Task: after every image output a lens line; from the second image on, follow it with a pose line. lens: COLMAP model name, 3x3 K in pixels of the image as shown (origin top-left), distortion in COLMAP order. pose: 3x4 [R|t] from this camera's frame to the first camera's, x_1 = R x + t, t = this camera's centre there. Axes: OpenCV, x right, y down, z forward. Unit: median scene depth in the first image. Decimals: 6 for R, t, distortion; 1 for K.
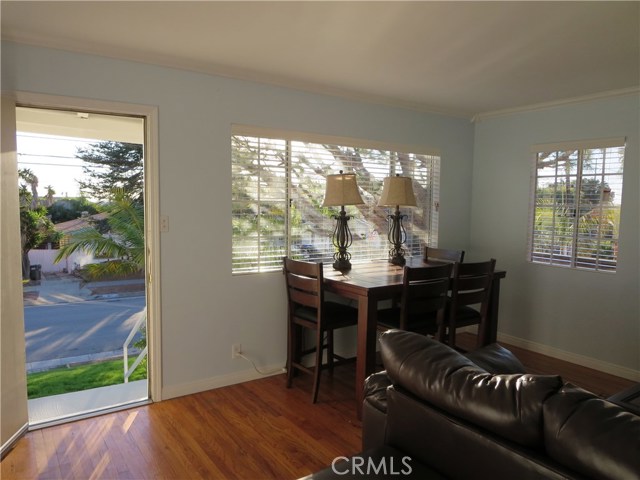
lens RADIAL K [[442.9, 0, 314.1], [0, 442.9, 241.2], [0, 0, 1]] dist [-0.035718, 0.000325]
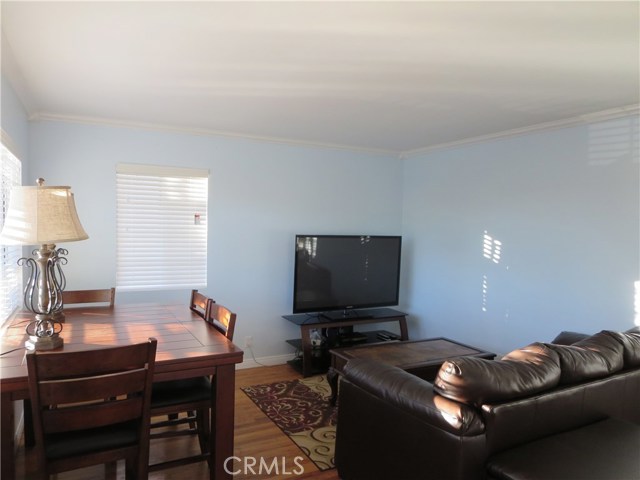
lens RADIAL K [[442.9, 0, 316.0], [0, 442.9, 236.5], [0, 0, 1]] dist [-0.035718, 0.000325]
pose [[0.133079, -0.045920, 0.990041, -0.517694], [0.068427, 0.996968, 0.037043, -0.098224], [-0.988740, 0.062816, 0.135818, 0.650081]]
